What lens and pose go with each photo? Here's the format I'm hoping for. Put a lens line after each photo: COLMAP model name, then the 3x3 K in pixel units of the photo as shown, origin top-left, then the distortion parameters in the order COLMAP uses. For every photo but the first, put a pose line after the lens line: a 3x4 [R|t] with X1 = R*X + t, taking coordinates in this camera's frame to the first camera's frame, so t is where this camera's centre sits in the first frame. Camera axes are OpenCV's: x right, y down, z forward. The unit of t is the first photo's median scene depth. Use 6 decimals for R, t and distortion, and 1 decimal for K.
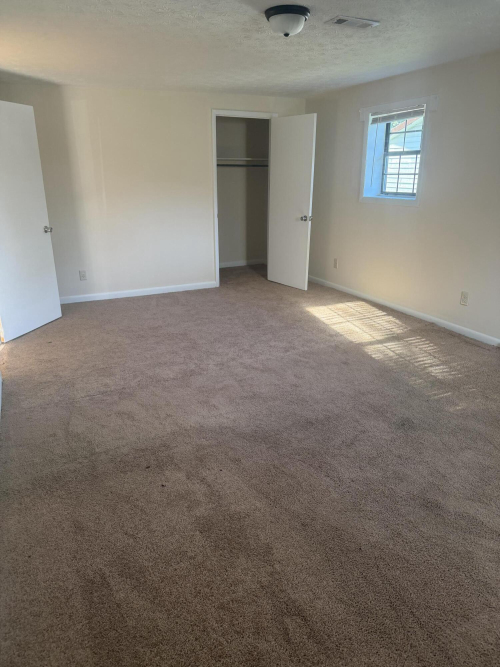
lens RADIAL K [[448.3, 0, 250.0], [0, 448.3, 333.5], [0, 0, 1]] dist [0.057727, -0.082878]
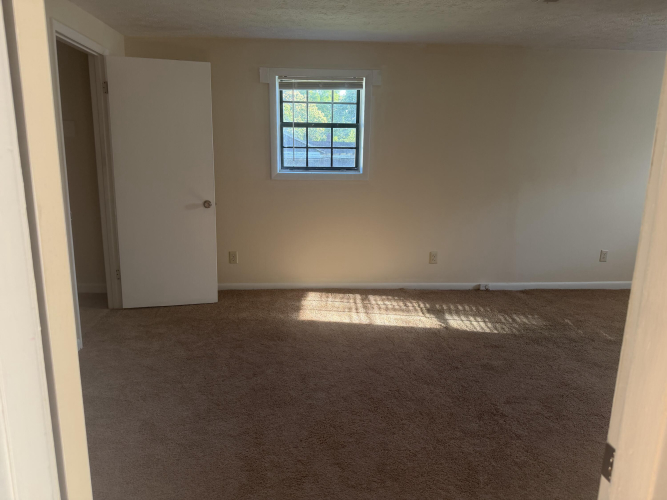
lens RADIAL K [[448.3, 0, 333.5], [0, 448.3, 250.0], [0, 0, 1]] dist [0.057727, -0.082878]
pose [[0.404916, -0.183517, 0.895748, -0.532179], [0.293382, 0.953929, 0.062816, -0.209474], [-0.866008, 0.237361, 0.440102, 0.648729]]
